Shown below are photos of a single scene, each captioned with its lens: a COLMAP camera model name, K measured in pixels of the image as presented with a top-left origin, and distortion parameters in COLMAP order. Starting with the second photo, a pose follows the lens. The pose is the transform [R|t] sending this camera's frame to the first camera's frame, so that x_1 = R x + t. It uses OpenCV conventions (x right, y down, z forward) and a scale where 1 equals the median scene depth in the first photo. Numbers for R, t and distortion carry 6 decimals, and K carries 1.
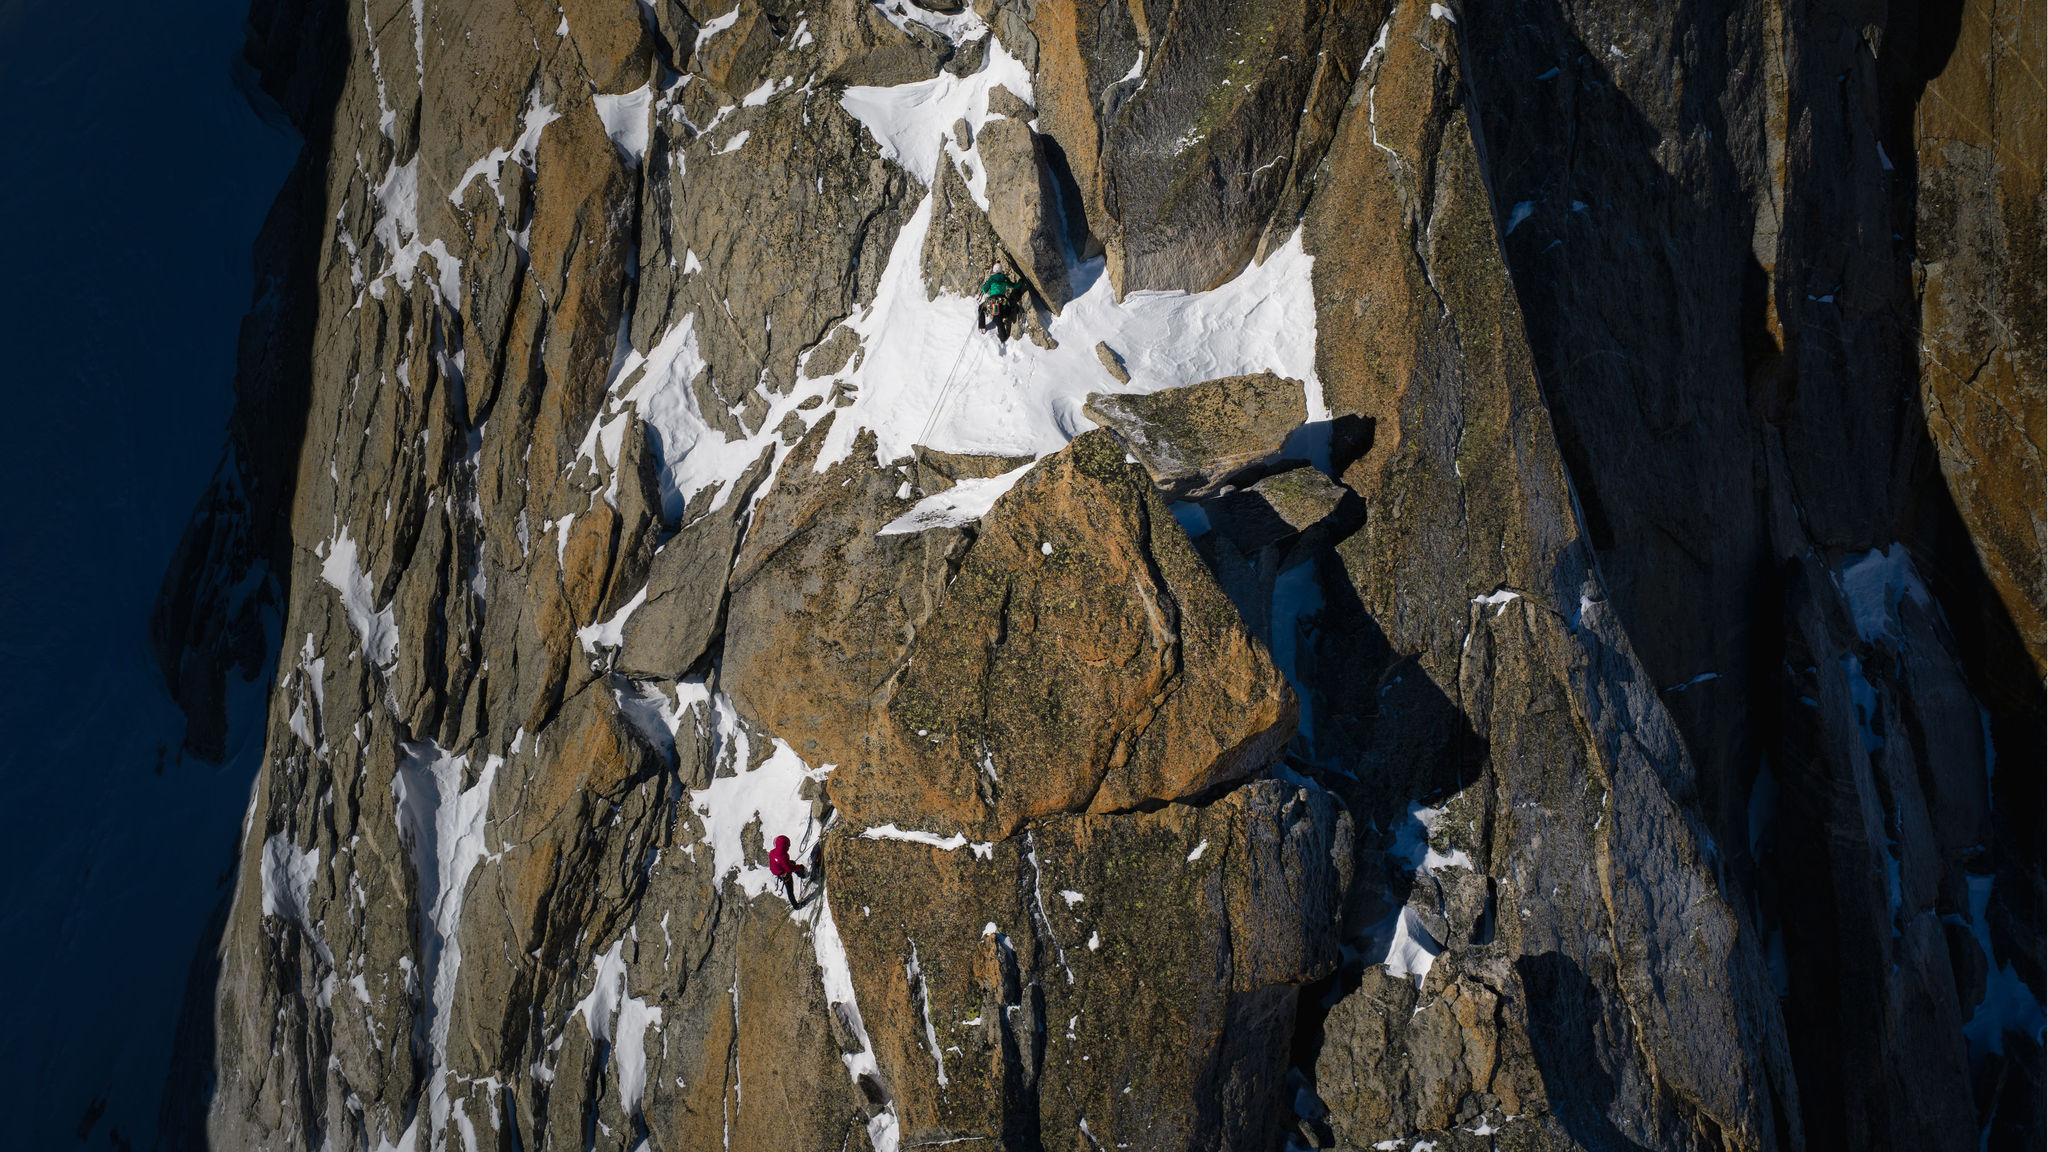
lens RADIAL K [[1688.0, 0, 1016.4], [0, 1688.0, 512.5], [0, 0, 1]] dist [0.026000, -0.037250]
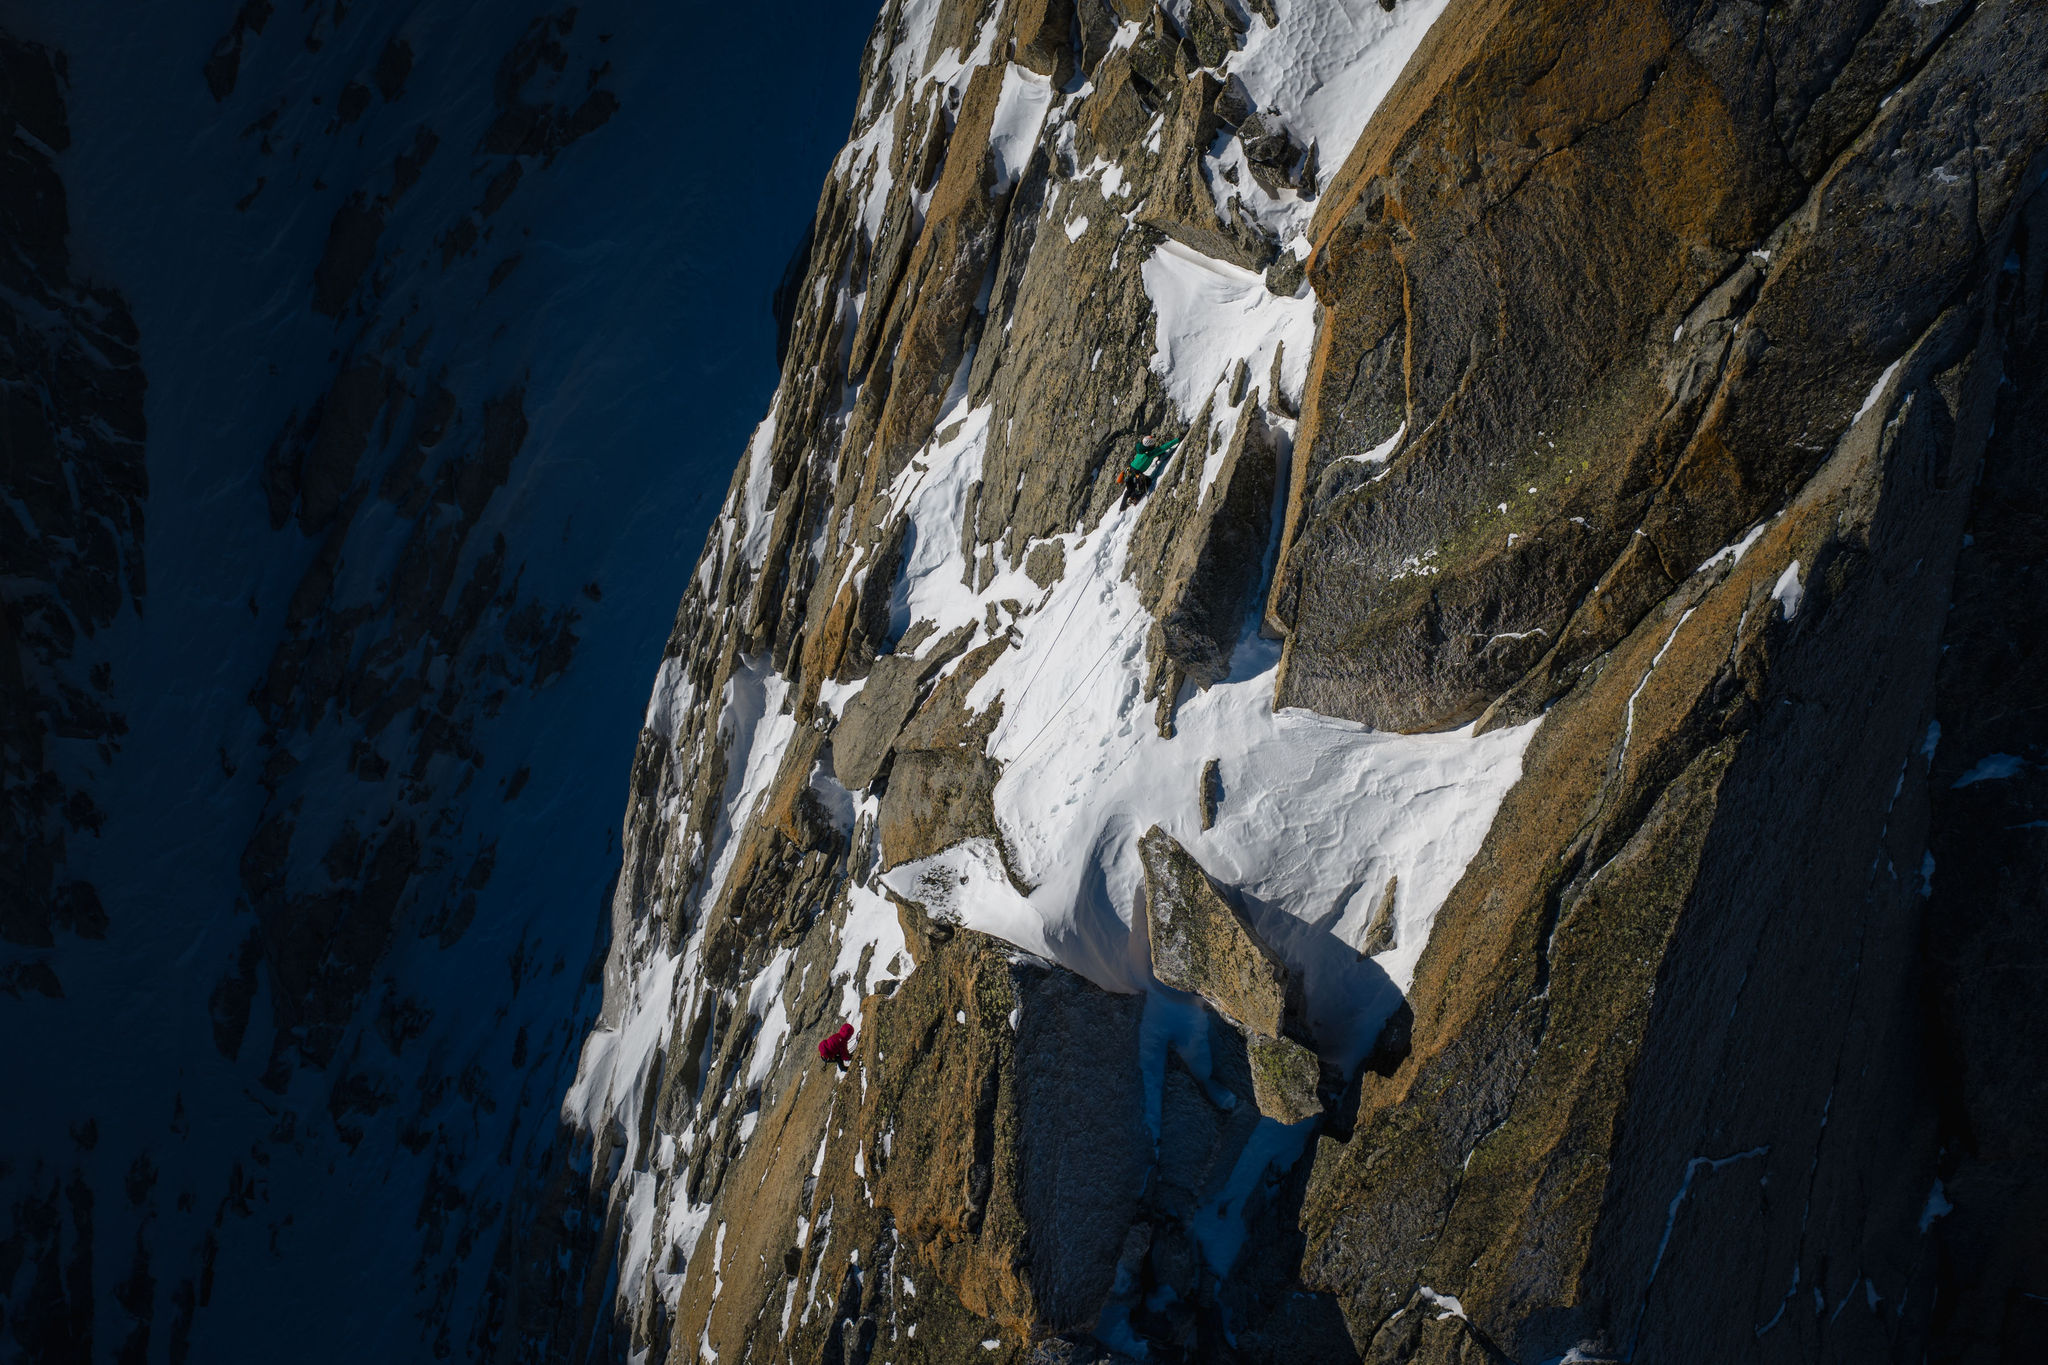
lens RADIAL K [[1844.9, 0, 1142.3], [0, 1844.9, 701.6], [0, 0, 1]] dist [0.024187, -0.043237]
pose [[0.770263, 0.477061, -0.423212, 0.353810], [-0.180216, 0.799408, 0.573123, -0.574179], [0.611733, -0.365186, 0.701728, 0.334911]]
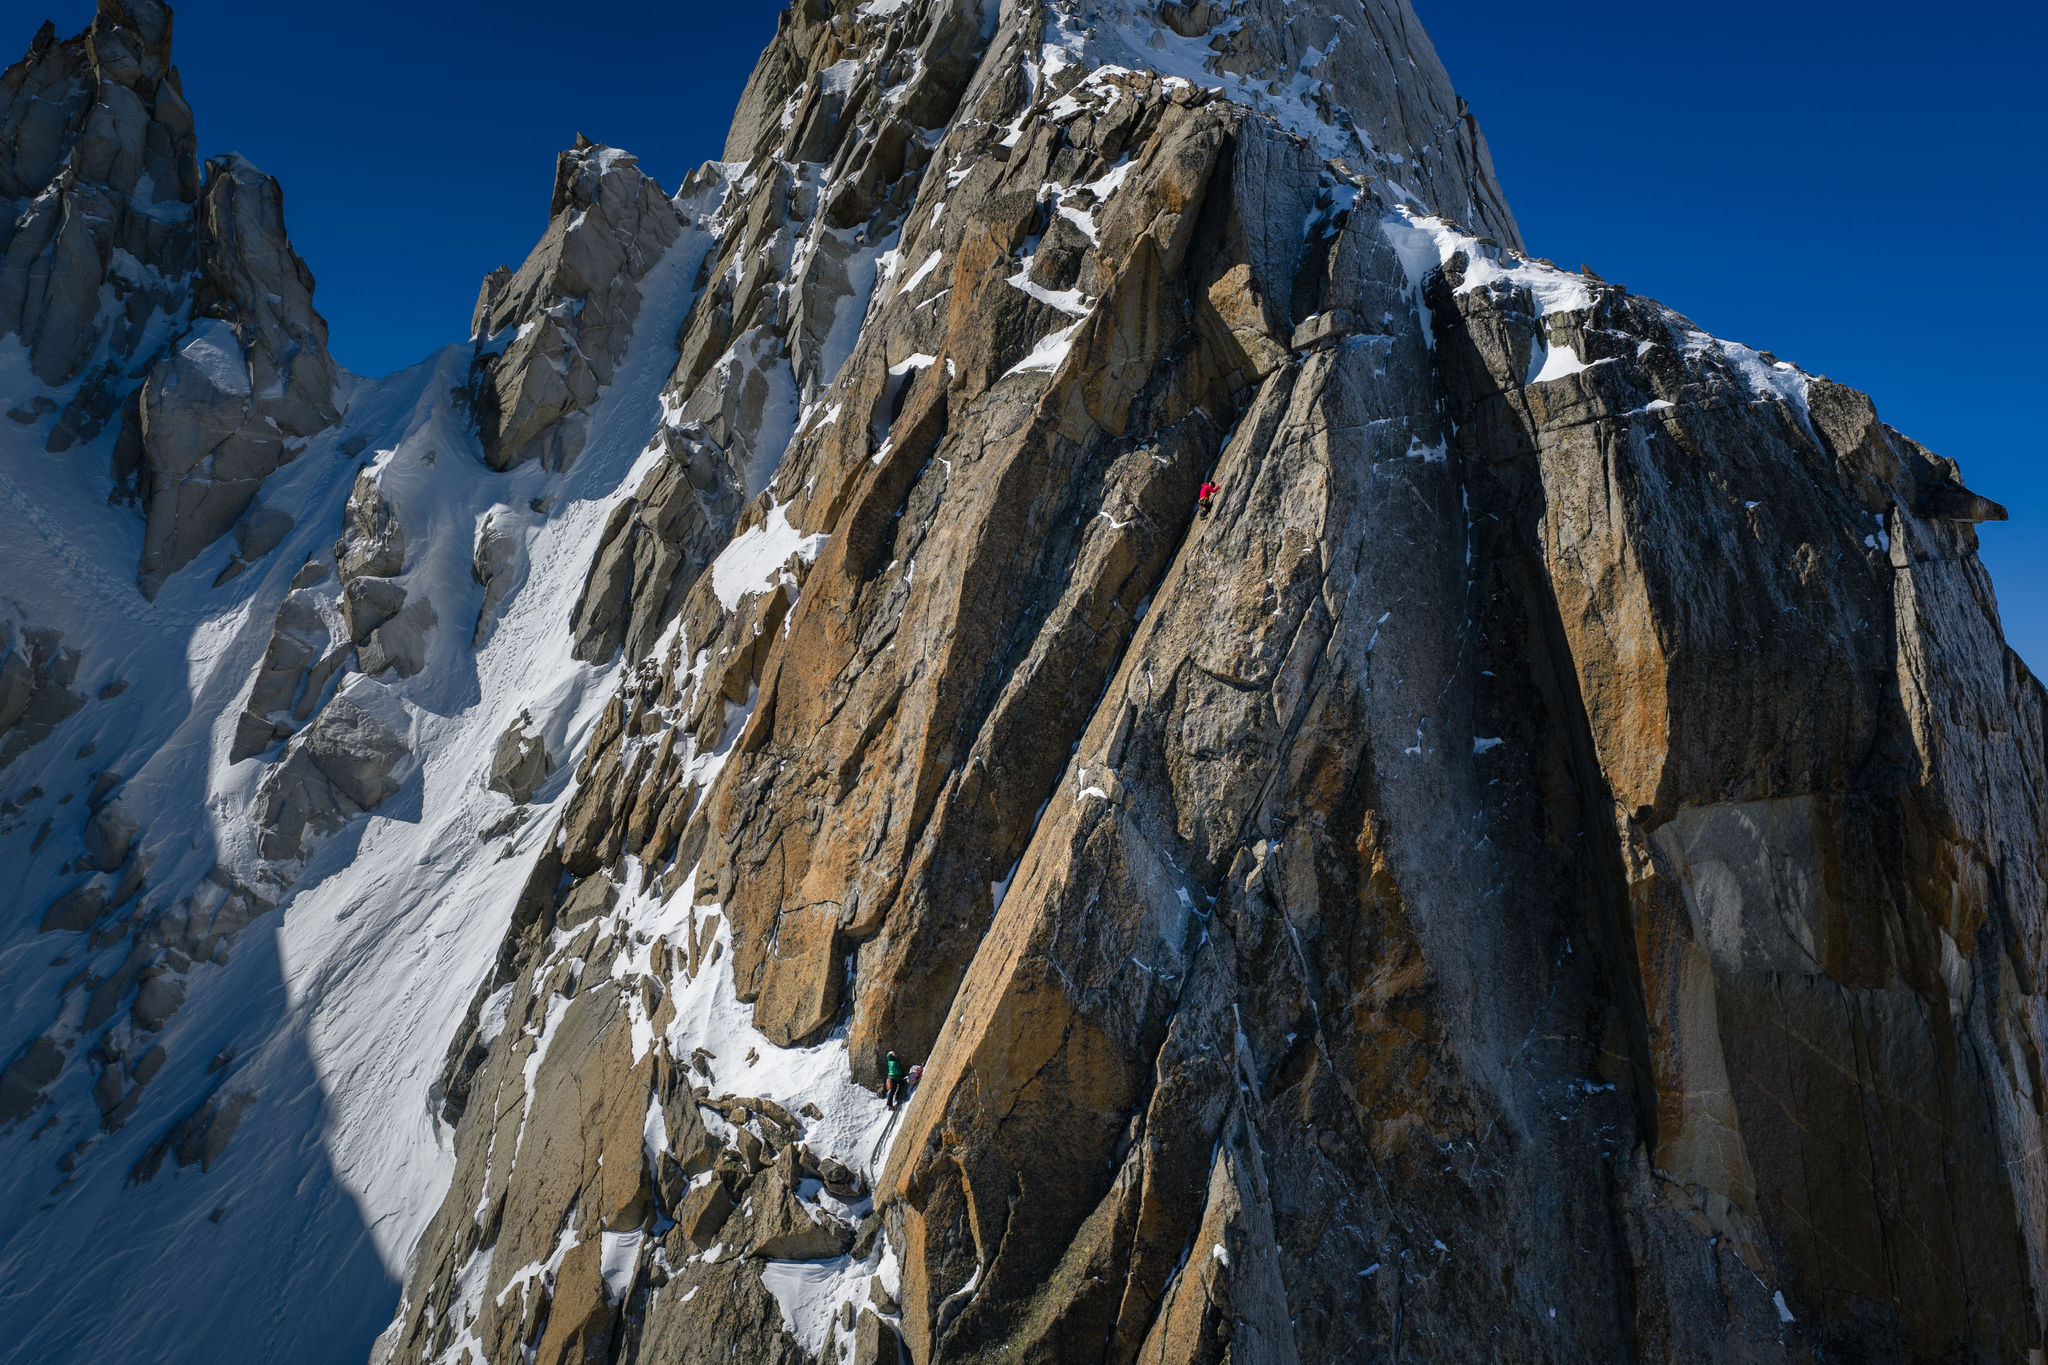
lens RADIAL K [[1708.2, 0, 1031.3], [0, 1708.2, 691.7], [0, 0, 1]] dist [0.016963, -0.026150]
pose [[0.979704, -0.011157, -0.200140, 0.345141], [-0.055990, 0.943479, -0.326669, -0.250675], [0.192473, 0.331245, 0.923705, -0.252794]]
